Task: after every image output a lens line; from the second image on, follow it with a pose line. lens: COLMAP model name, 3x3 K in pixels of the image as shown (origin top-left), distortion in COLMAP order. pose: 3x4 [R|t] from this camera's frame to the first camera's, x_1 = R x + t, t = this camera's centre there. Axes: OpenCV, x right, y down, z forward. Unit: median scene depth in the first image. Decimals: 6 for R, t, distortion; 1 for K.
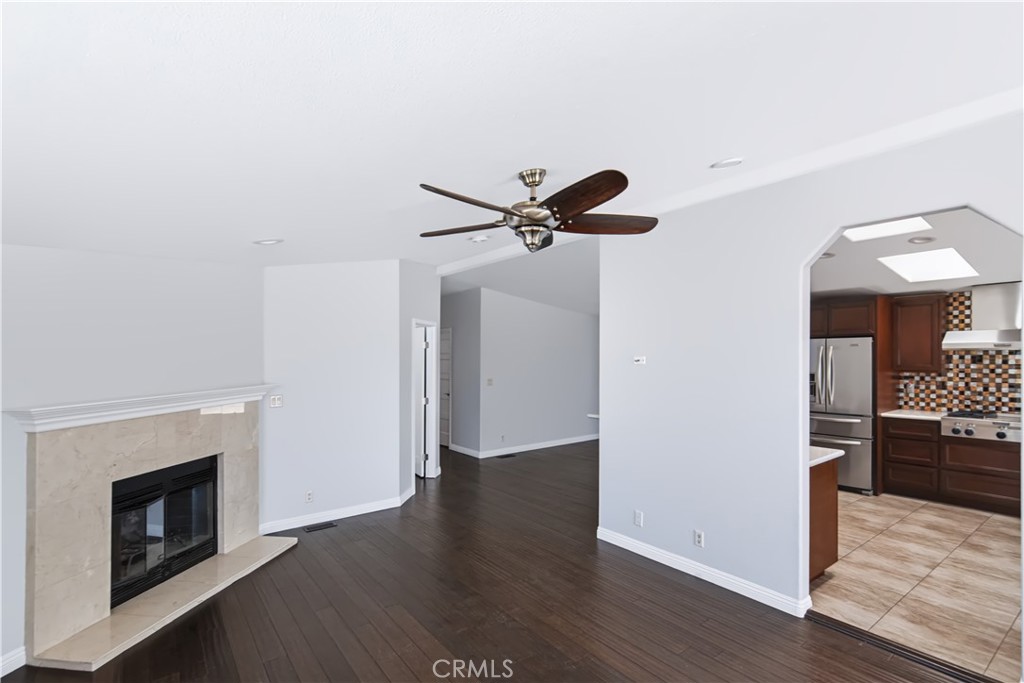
lens RADIAL K [[492.6, 0, 521.4], [0, 492.6, 335.1], [0, 0, 1]] dist [-0.008384, 0.001998]
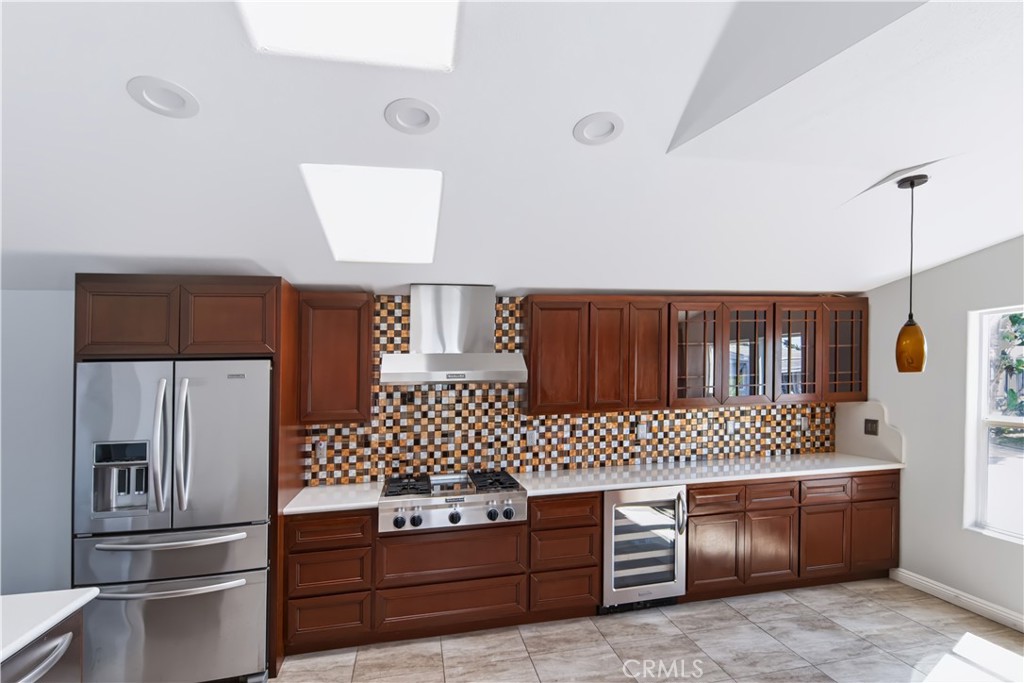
lens RADIAL K [[492.6, 0, 515.5], [0, 492.6, 382.2], [0, 0, 1]] dist [-0.008384, 0.001998]
pose [[0.410936, -0.005112, 0.911650, 0.371419], [-0.020797, 0.999671, 0.014980, 0.014214], [-0.911427, -0.025115, 0.410695, 0.580089]]
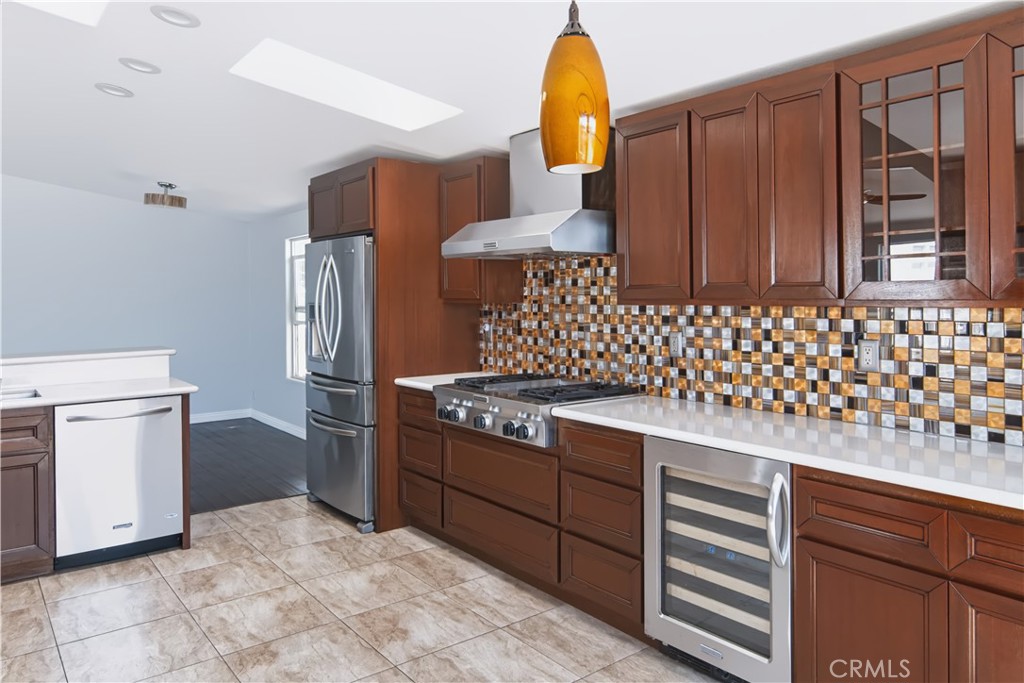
lens RADIAL K [[712.0, 0, 565.3], [0, 712.0, 279.2], [0, 0, 1]] dist [-0.009326, 0.008211]
pose [[0.998282, 0.006140, 0.058262, 0.885440], [-0.007393, 0.999745, 0.021325, 0.033004], [-0.058116, -0.021719, 0.998074, 0.219098]]
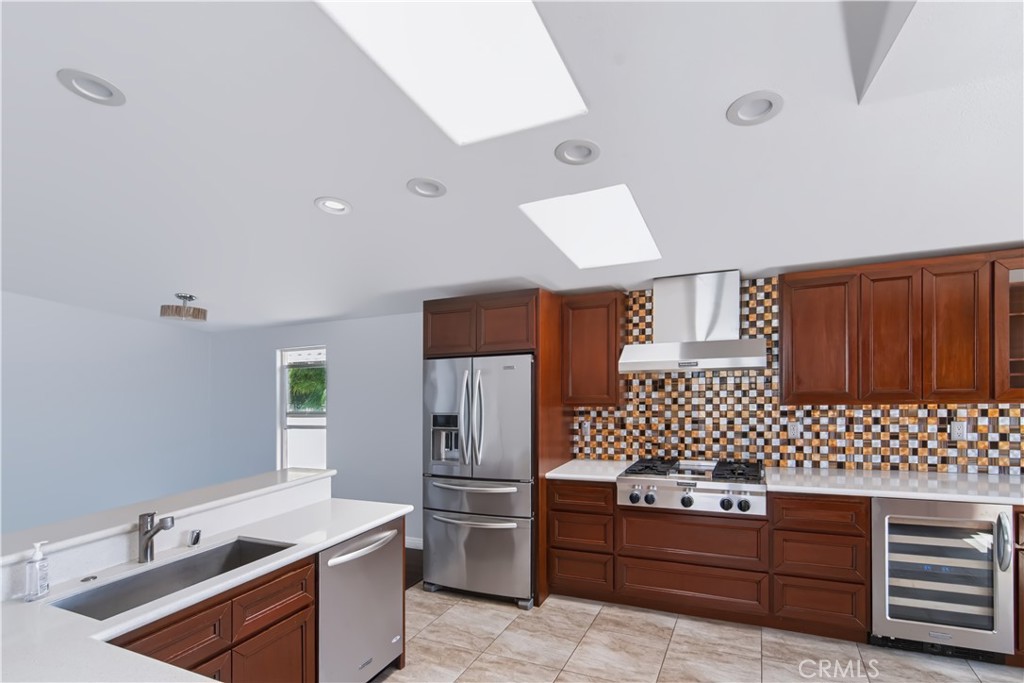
lens RADIAL K [[492.6, 0, 543.1], [0, 492.6, 368.1], [0, 0, 1]] dist [-0.008384, 0.001998]
pose [[0.867721, -0.015398, 0.496814, 0.421946], [0.004701, 0.999730, 0.022773, 0.007364], [-0.497030, -0.017425, 0.867558, 0.454851]]
